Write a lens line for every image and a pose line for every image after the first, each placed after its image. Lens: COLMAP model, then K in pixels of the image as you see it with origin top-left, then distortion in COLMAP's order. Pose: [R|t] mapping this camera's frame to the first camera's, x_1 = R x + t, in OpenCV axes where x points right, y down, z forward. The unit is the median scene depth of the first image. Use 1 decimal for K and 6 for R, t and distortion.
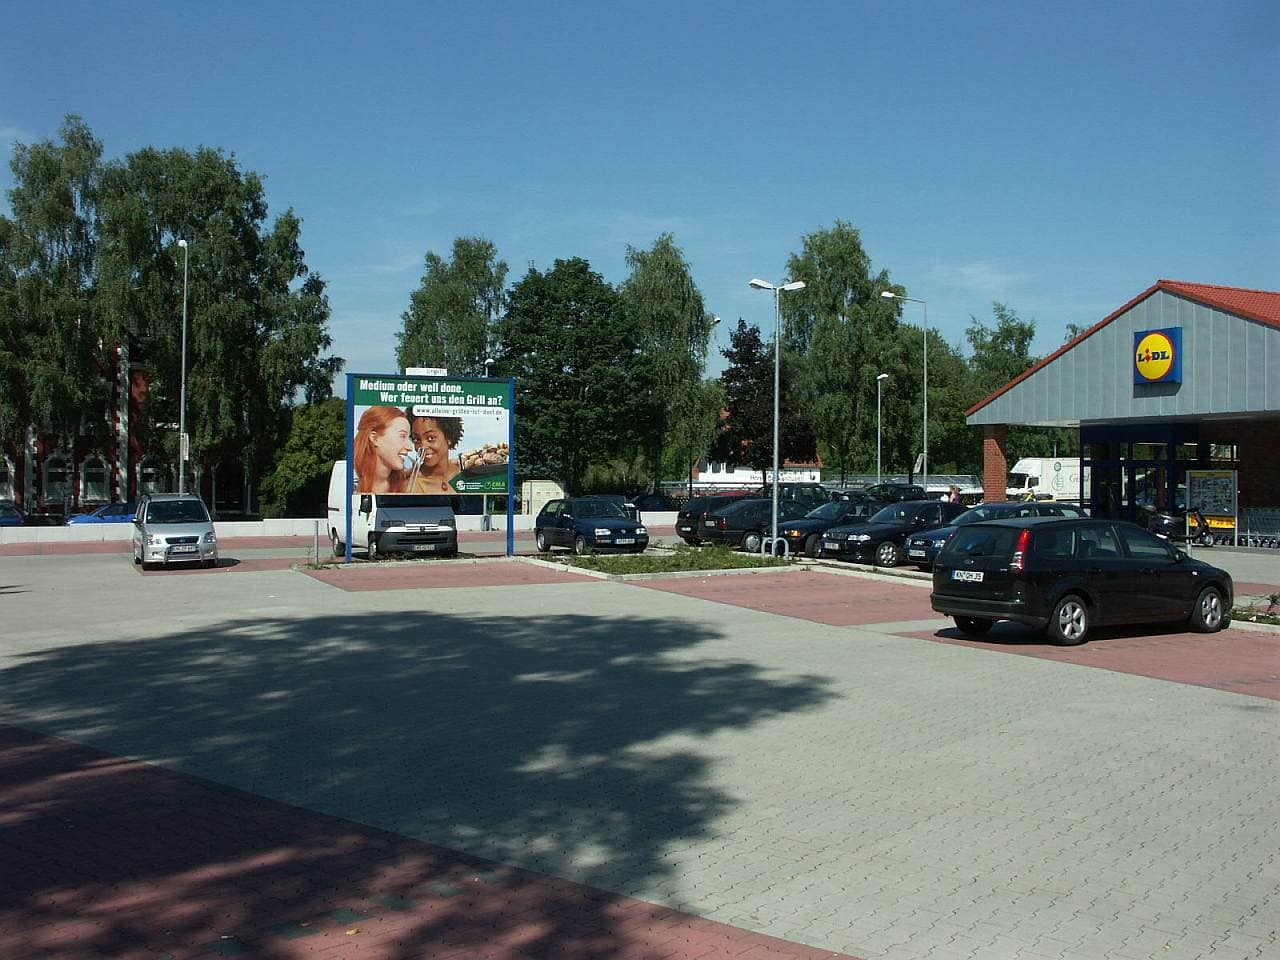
lens RADIAL K [[1214.2, 0, 640.0], [0, 1214.2, 480.0], [0, 0, 1]] dist [-0.075960, -0.003263]
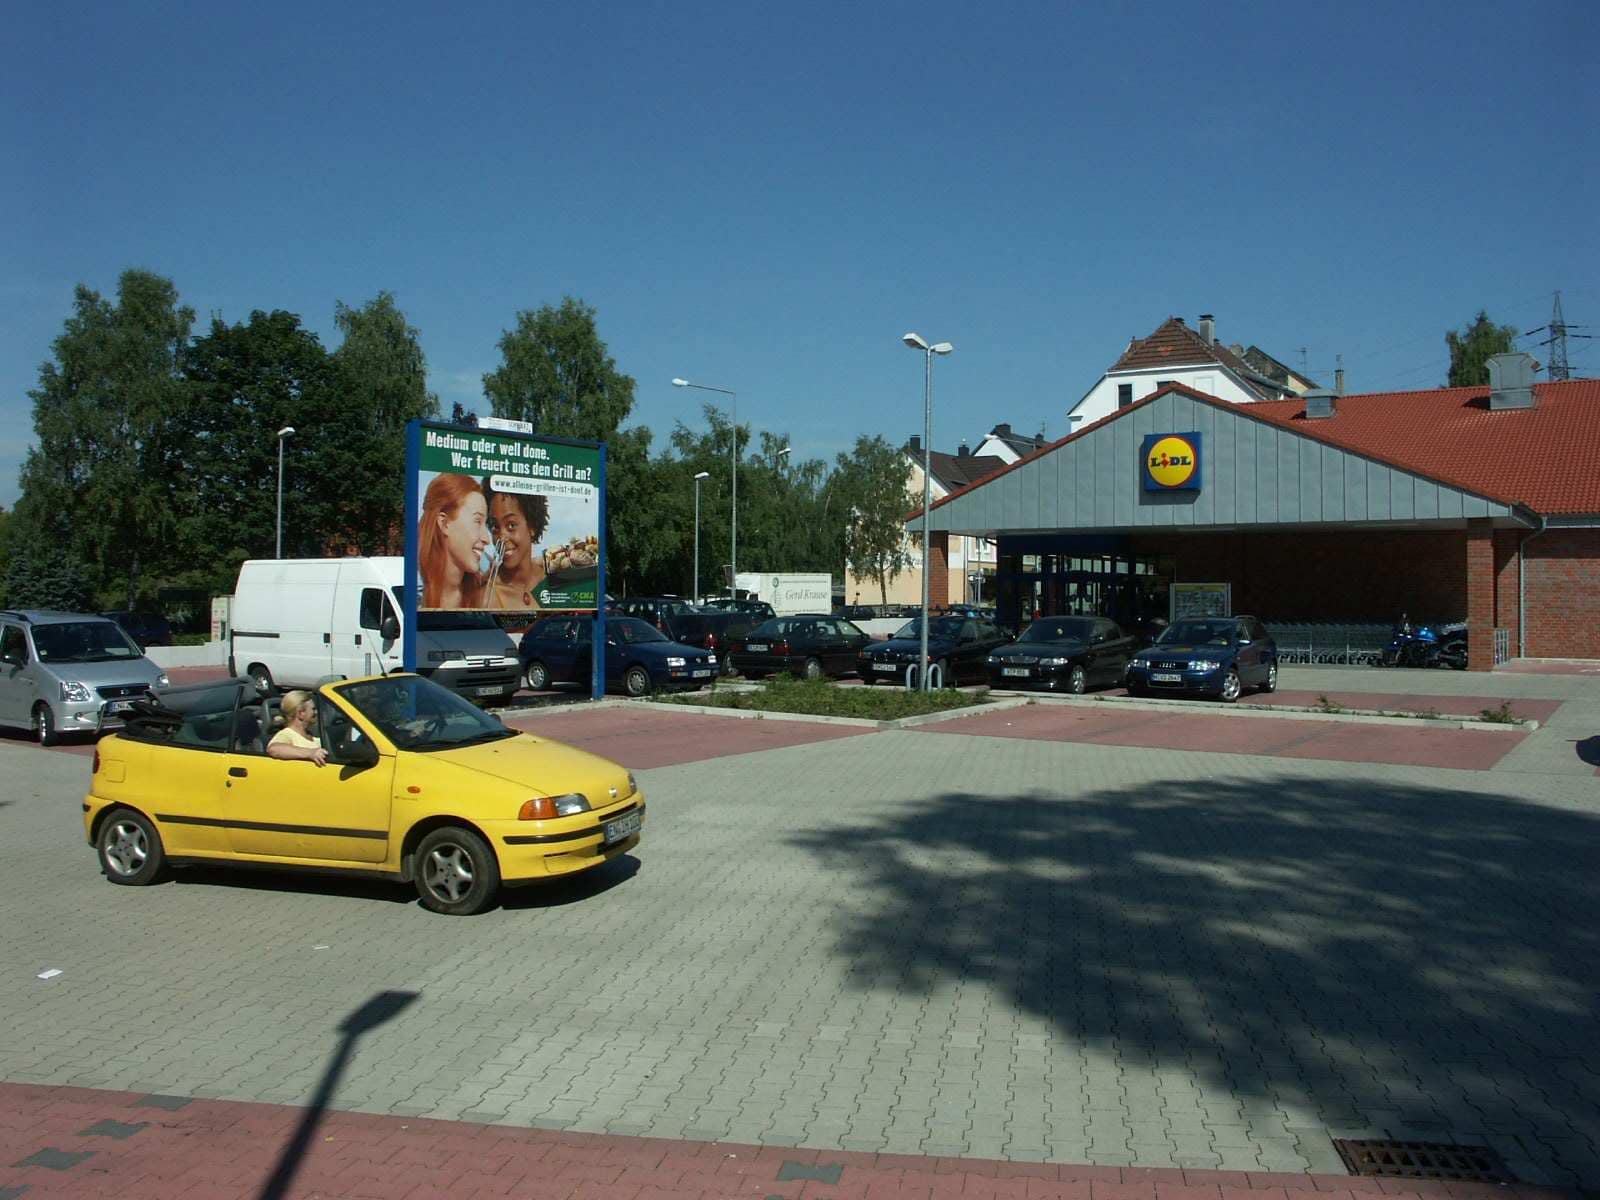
lens RADIAL K [[1299.9, 0, 800.0], [0, 1299.9, 600.0], [0, 0, 1]] dist [-0.114599, 0.006156]
pose [[0.880817, 0.000029, 0.473456, -0.365089], [-0.000621, 0.999999, 0.001095, 0.005261], [-0.473456, -0.001258, 0.880817, 0.299221]]
